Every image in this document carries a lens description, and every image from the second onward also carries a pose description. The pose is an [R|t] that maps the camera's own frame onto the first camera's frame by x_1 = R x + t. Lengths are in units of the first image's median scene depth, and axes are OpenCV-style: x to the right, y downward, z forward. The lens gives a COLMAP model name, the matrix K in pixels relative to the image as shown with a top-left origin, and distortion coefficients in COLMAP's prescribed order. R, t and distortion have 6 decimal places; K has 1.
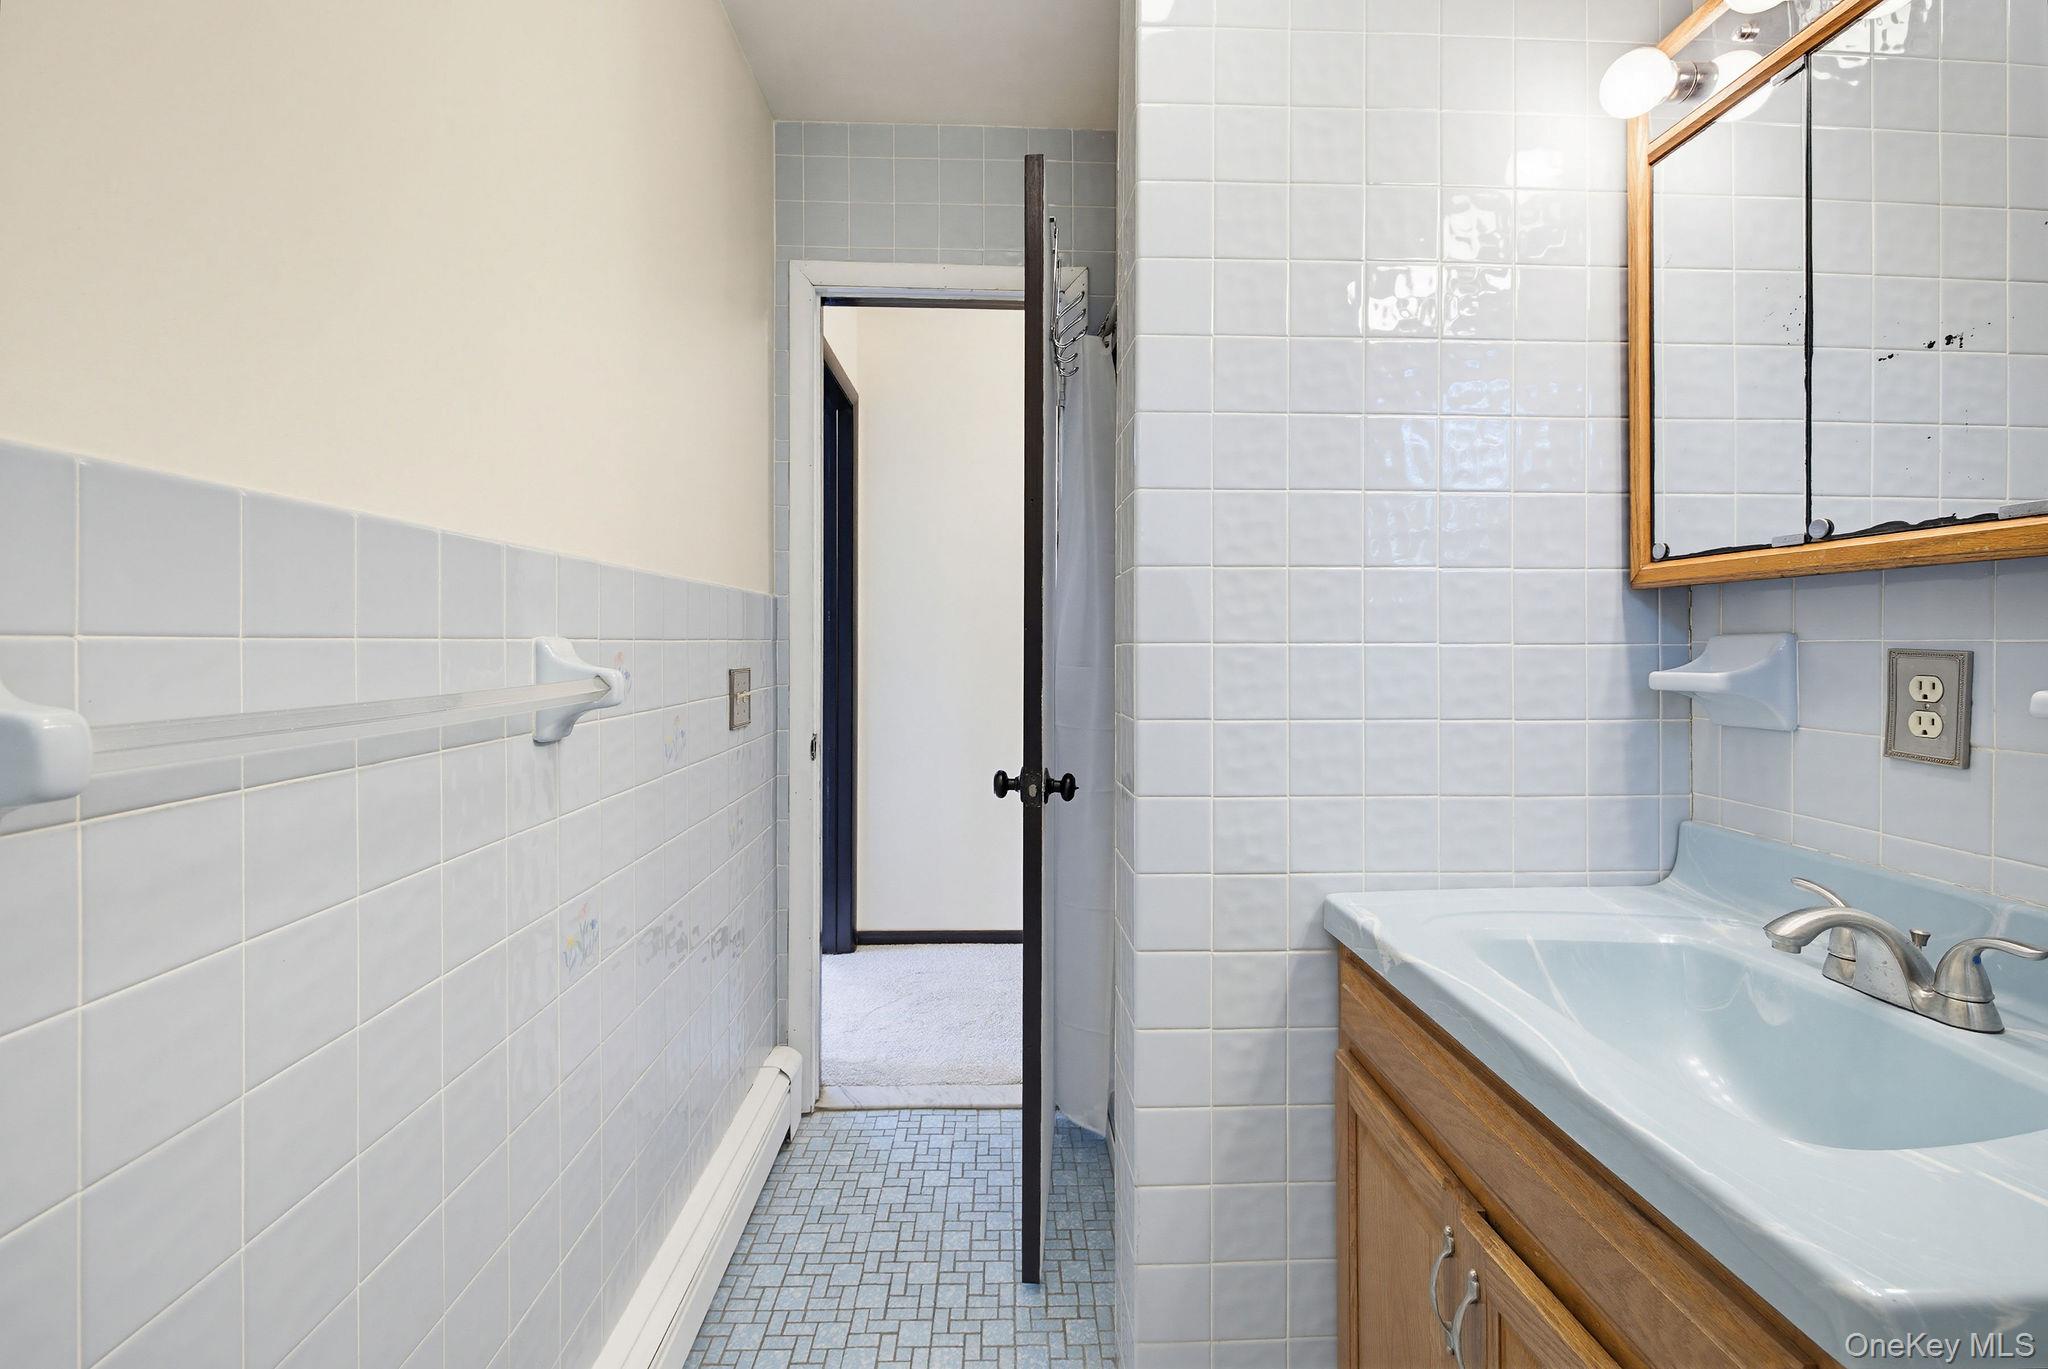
lens RADIAL K [[858.6, 0, 1032.3], [0, 858.6, 644.4], [0, 0, 1]] dist [0.007295, -0.001618]
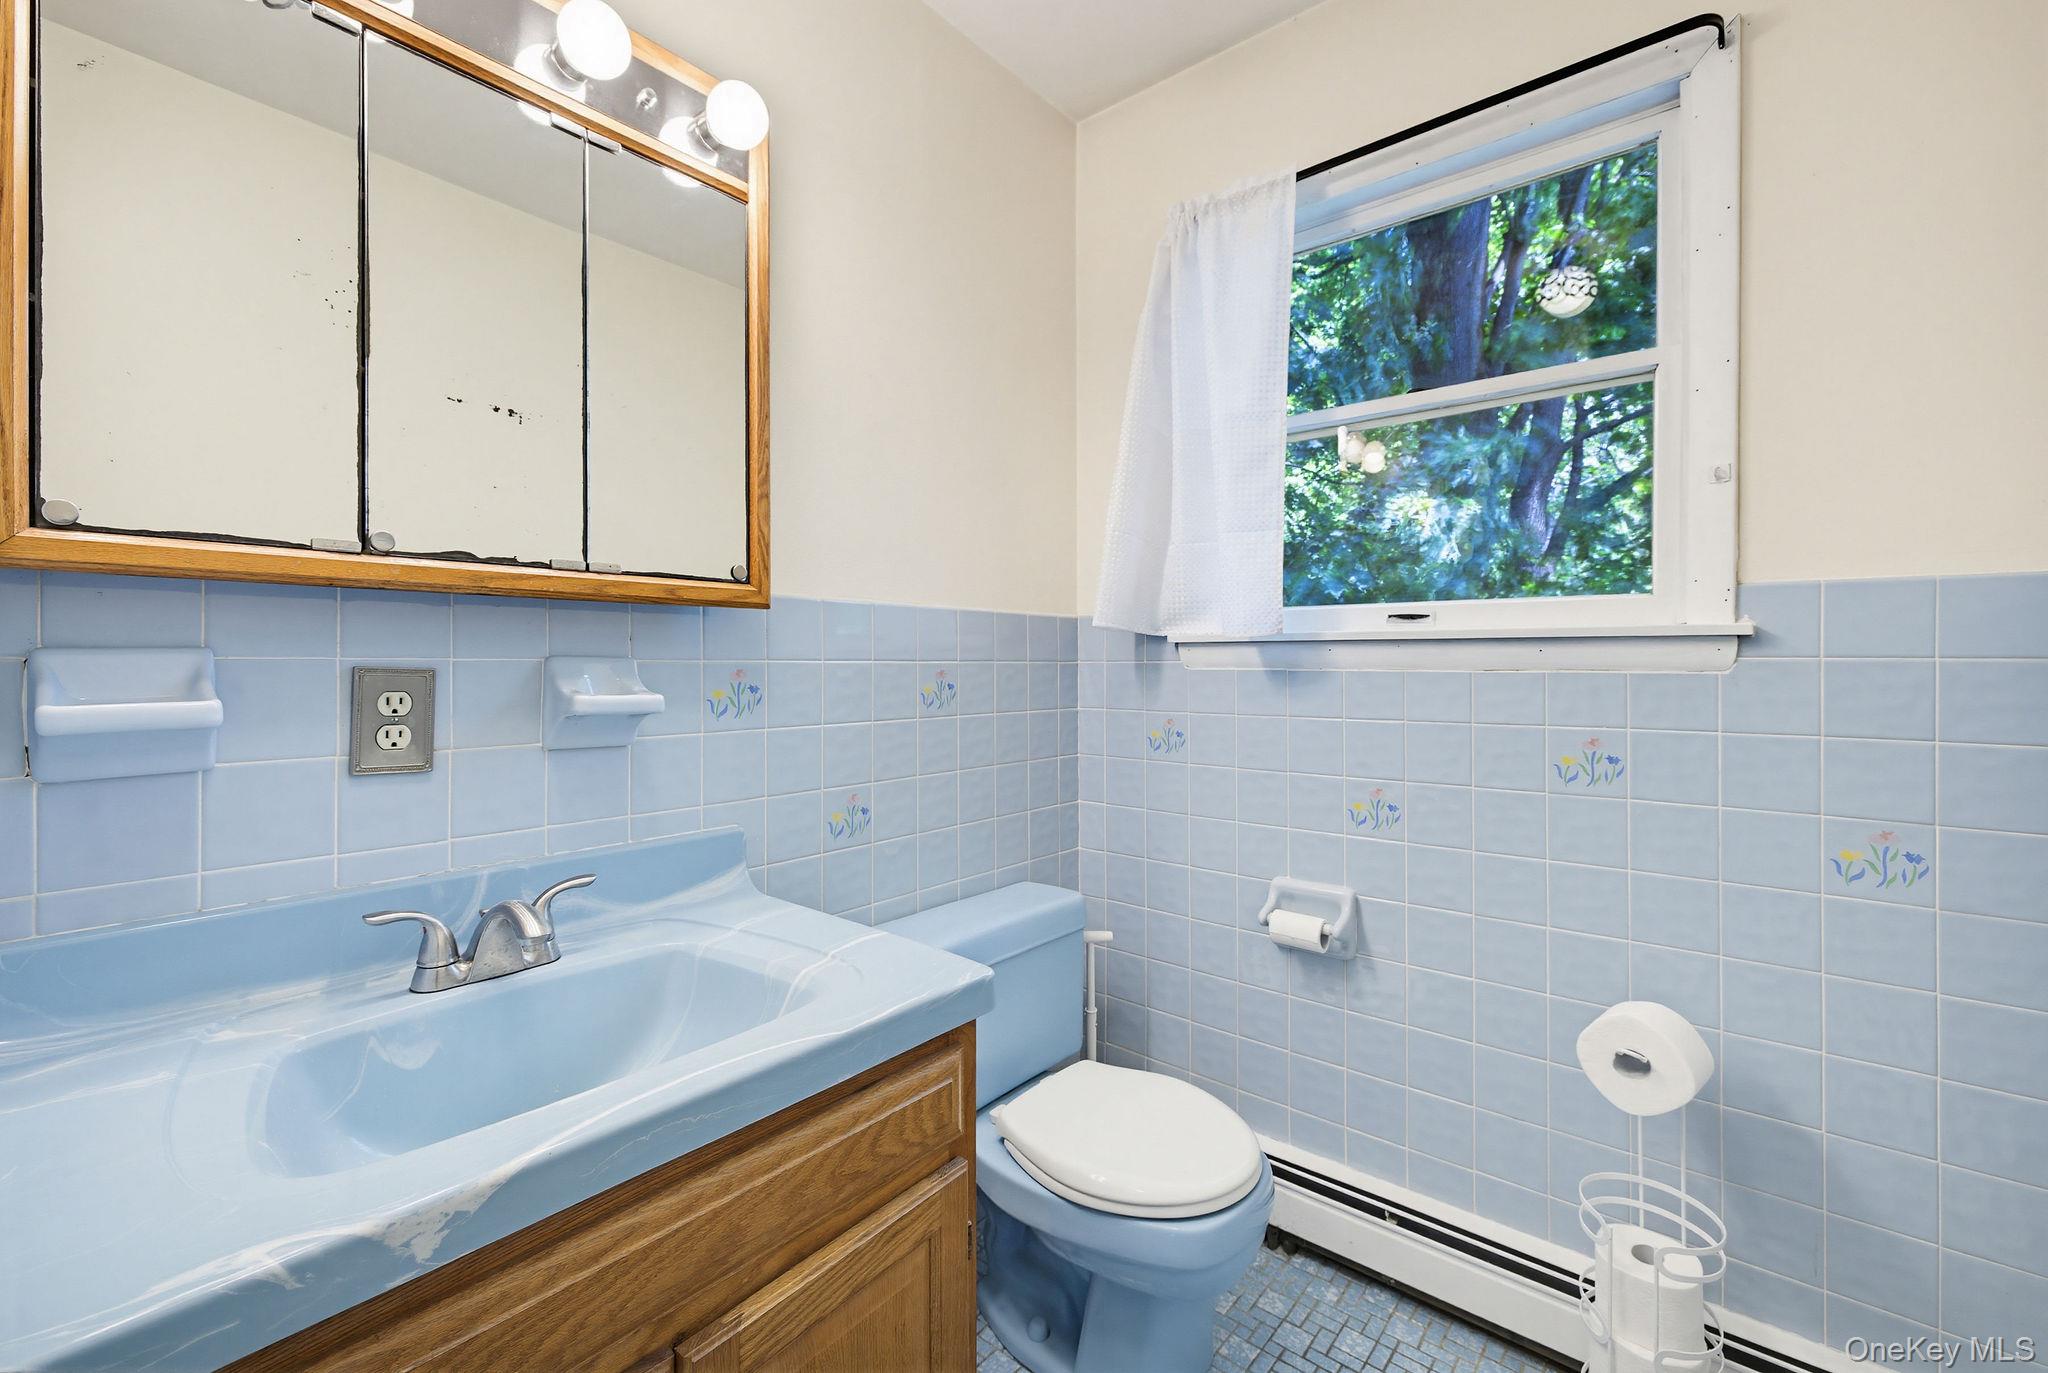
lens RADIAL K [[858.6, 0, 1018.3], [0, 858.6, 671.2], [0, 0, 1]] dist [0.007295, -0.001618]
pose [[-0.736059, -0.003404, 0.676909, -0.258809], [0.002715, 0.999964, 0.007980, 0.004156], [-0.676912, 0.007711, -0.736024, 1.260760]]
